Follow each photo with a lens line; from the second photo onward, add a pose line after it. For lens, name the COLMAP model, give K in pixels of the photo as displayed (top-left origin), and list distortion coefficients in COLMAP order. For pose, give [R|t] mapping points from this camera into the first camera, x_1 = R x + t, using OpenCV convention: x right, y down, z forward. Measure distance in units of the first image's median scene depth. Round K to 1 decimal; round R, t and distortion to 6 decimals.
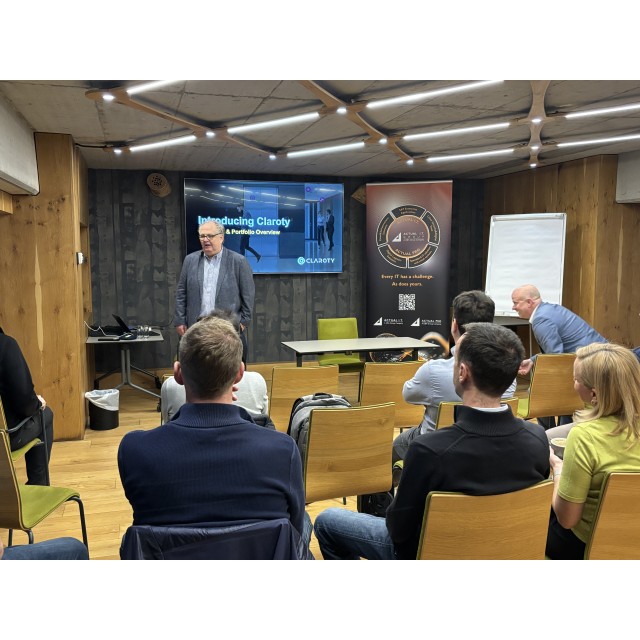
lens RADIAL K [[657.5, 0, 318.2], [0, 657.5, 330.3], [0, 0, 1]] dist [0.065520, 0.000000]
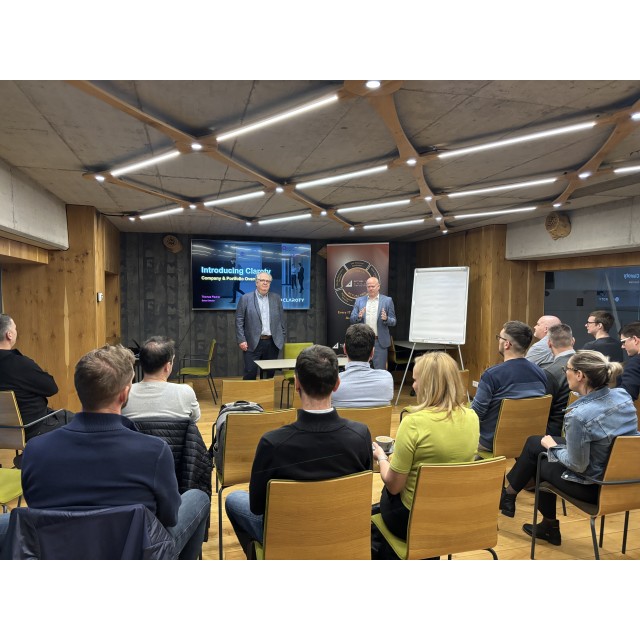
lens RADIAL K [[483.5, 0, 319.1], [0, 483.5, 326.4], [0, 0, 1]] dist [0.061409, -0.060414]
pose [[0.999944, 0.008145, -0.006809, 0.067282], [-0.008487, 0.998622, -0.051789, -0.001368], [0.006378, 0.051844, 0.998635, 0.013109]]
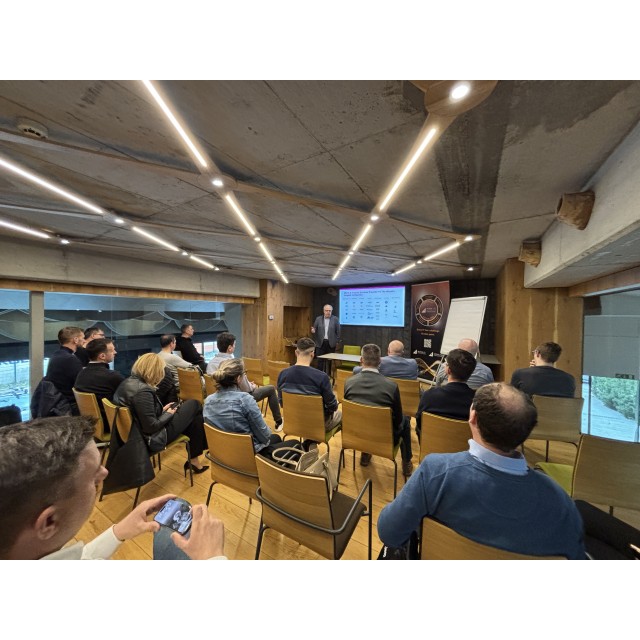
lens RADIAL K [[251.4, 0, 314.6], [0, 251.4, 318.5], [0, 0, 1]] dist [-0.000600, 0.000717]
pose [[0.679364, 0.022950, -0.733443, 0.469993], [-0.102249, 0.992721, -0.063646, -0.035341], [0.726643, 0.118233, 0.676765, 0.253416]]
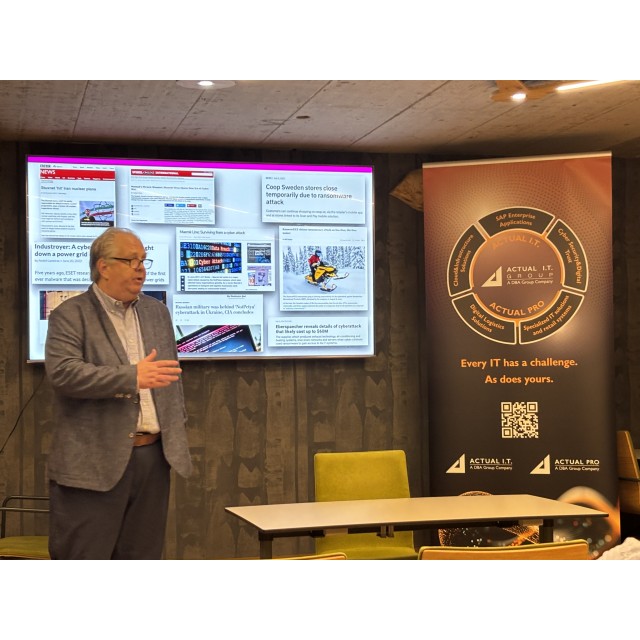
lens RADIAL K [[1245.5, 0, 320.3], [0, 1245.5, 324.2], [0, 0, 1]] dist [0.108679, 0.000000]
pose [[0.999778, -0.011639, -0.017550, 0.015747], [0.009005, 0.989638, -0.143303, 0.013826], [0.019036, 0.143113, 0.989523, 0.154823]]
